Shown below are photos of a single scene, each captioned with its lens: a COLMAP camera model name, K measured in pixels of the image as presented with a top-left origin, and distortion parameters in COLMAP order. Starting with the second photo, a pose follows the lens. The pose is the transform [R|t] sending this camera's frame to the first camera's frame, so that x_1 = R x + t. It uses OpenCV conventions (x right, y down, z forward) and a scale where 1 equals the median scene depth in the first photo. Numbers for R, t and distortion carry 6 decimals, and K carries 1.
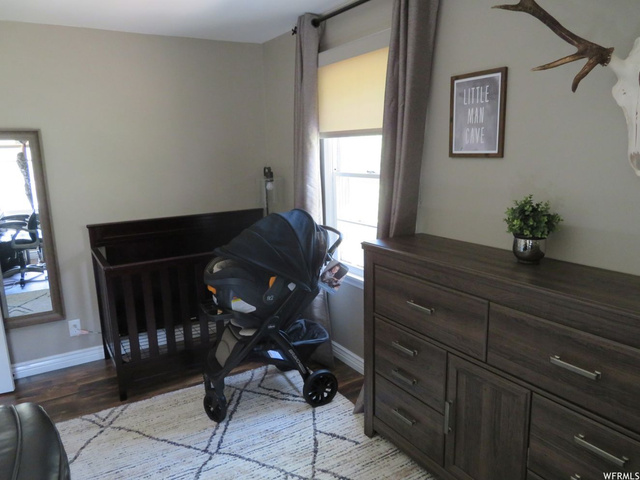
lens RADIAL K [[461.5, 0, 317.9], [0, 461.5, 242.0], [0, 0, 1]] dist [0.005071, 0.004466]
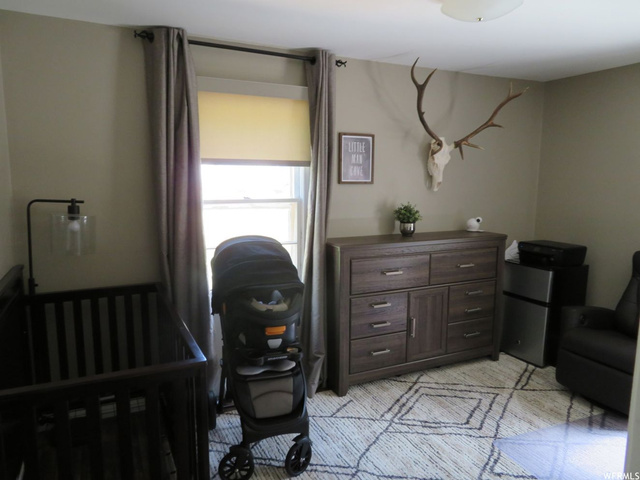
lens RADIAL K [[461.5, 0, 318.9], [0, 461.5, 239.2], [0, 0, 1]] dist [0.005071, 0.004466]
pose [[0.094779, -0.107799, 0.989645, -1.338155], [0.191016, 0.977617, 0.088195, -0.162821], [-0.977000, 0.180679, 0.113249, 0.989694]]
